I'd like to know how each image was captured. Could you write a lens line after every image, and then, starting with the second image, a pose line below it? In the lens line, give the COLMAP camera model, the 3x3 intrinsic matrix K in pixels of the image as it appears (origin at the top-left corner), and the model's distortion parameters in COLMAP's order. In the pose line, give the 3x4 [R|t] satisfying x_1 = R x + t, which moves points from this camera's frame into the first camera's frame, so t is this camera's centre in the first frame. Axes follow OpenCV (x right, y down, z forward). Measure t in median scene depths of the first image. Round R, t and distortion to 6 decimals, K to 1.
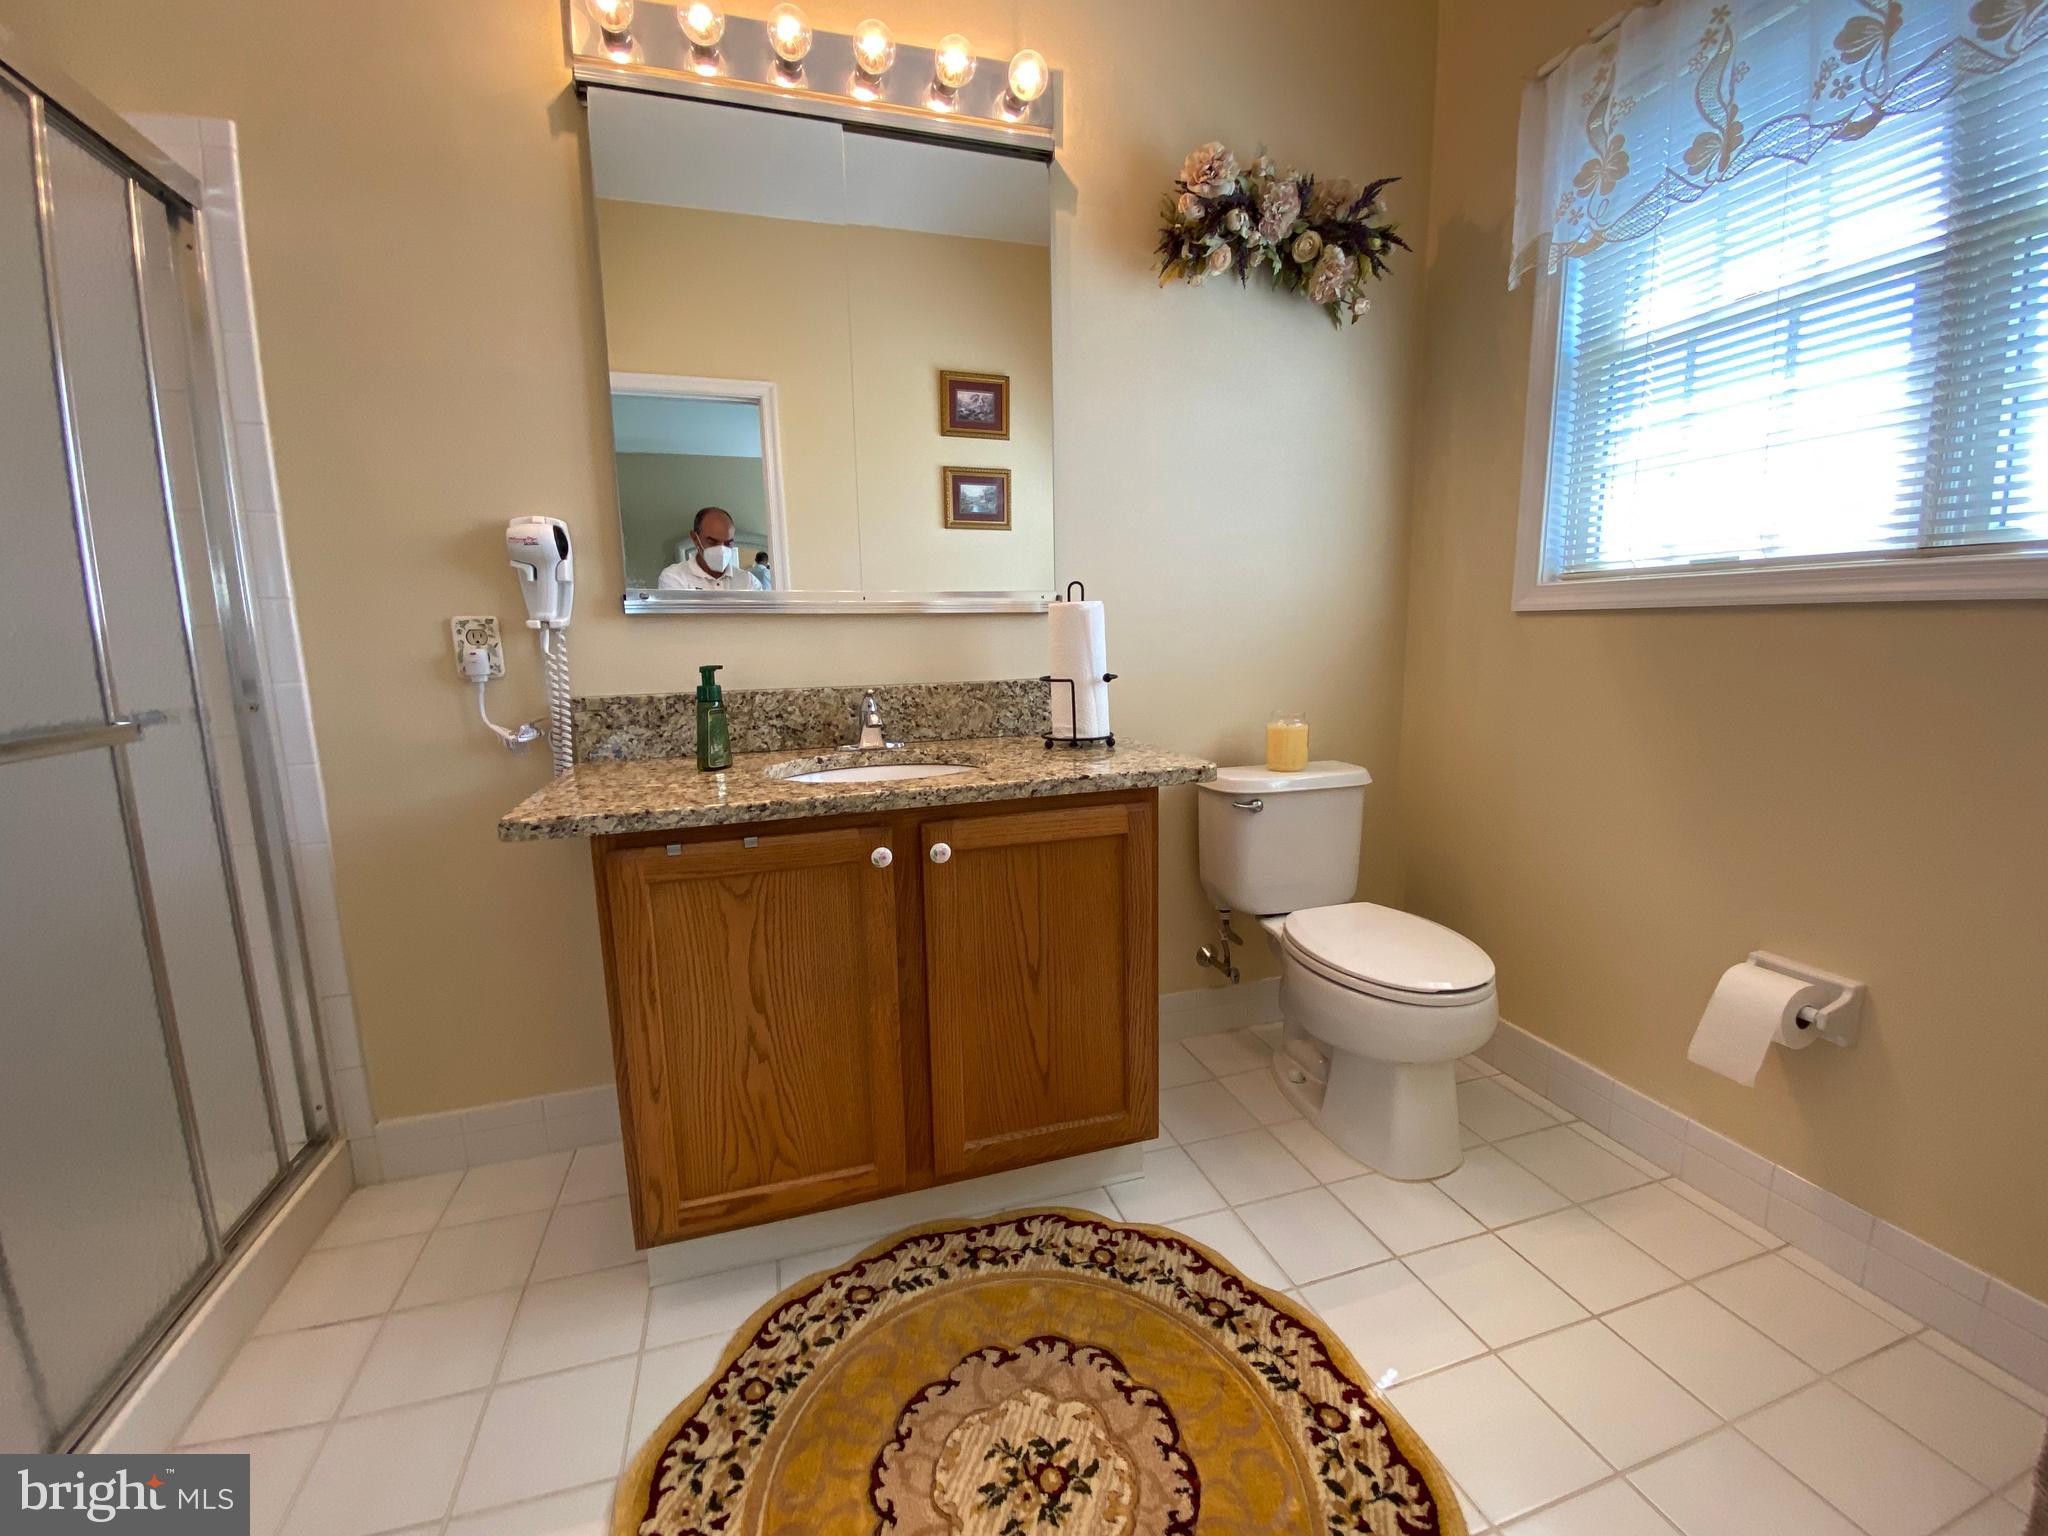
lens RADIAL K [[836.3, 0, 1029.7], [0, 836.3, 768.0], [0, 0, 1]] dist [0.035339, -0.029023]
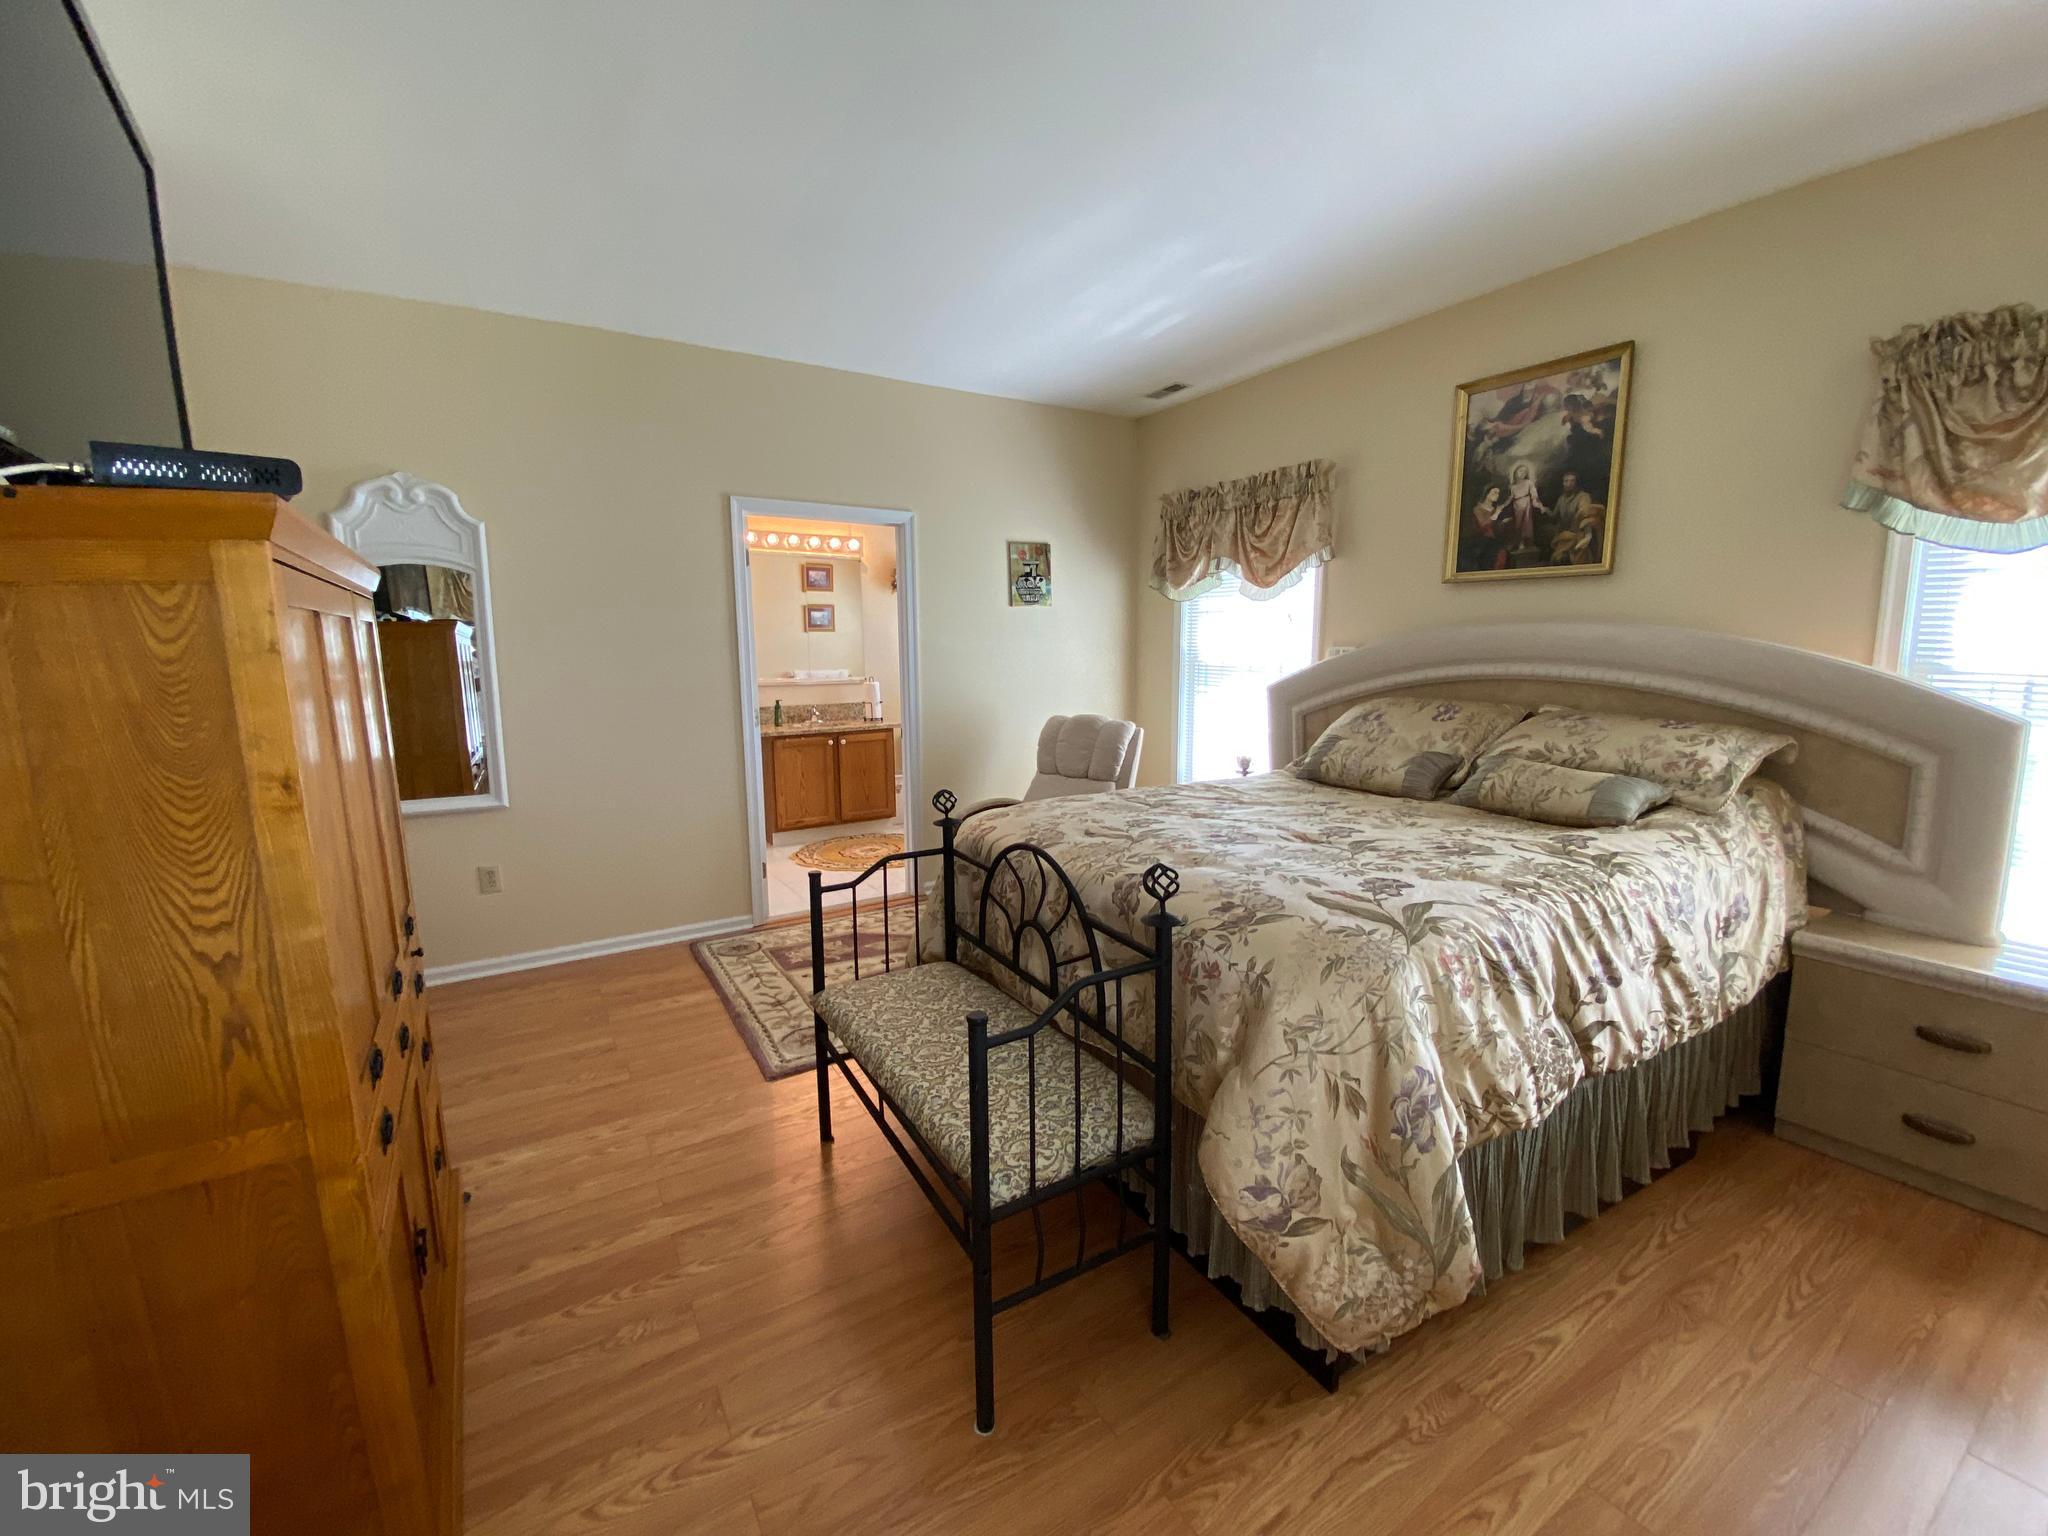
lens RADIAL K [[836.3, 0, 1029.7], [0, 836.3, 768.0], [0, 0, 1]] dist [0.035339, -0.029023]
pose [[0.968789, -0.033521, 0.245610, -0.185461], [0.038998, 0.999087, -0.017468, 0.271661], [-0.244800, 0.026502, 0.969211, -2.714747]]
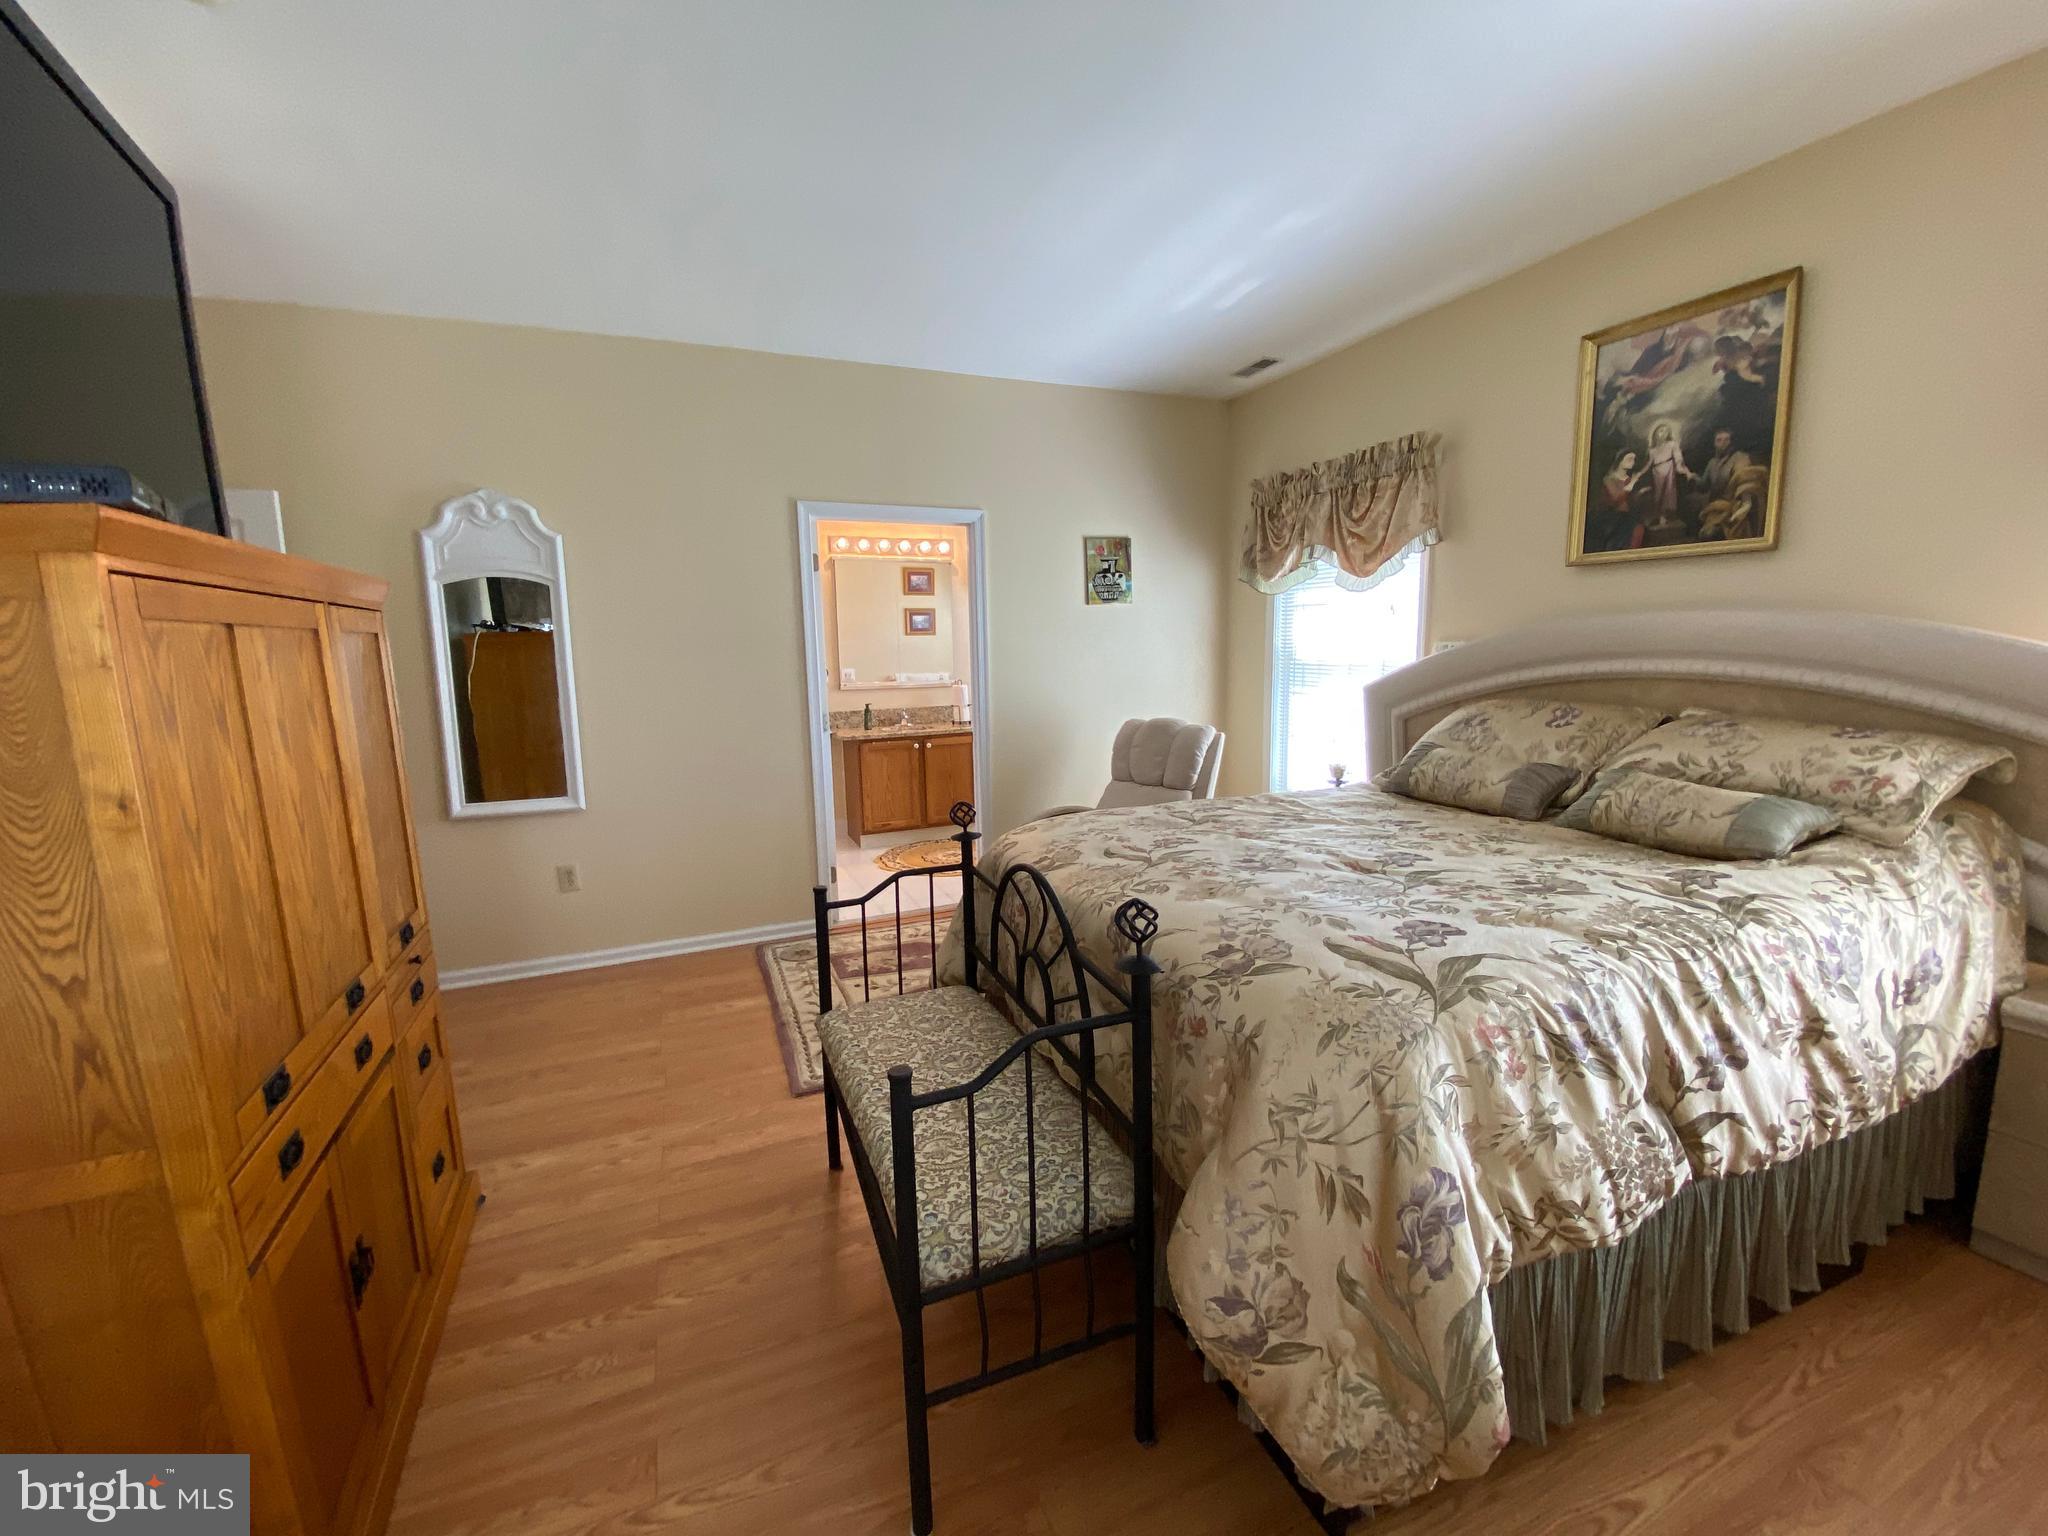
lens RADIAL K [[842.0, 0, 1024.0], [0, 842.0, 768.0], [0, 0, 1]] dist [0.024261, -0.021004]
pose [[0.995383, -0.025666, 0.092485, -0.016245], [0.027982, 0.999324, -0.023837, 0.260118], [-0.091811, 0.026315, 0.995429, -2.644701]]
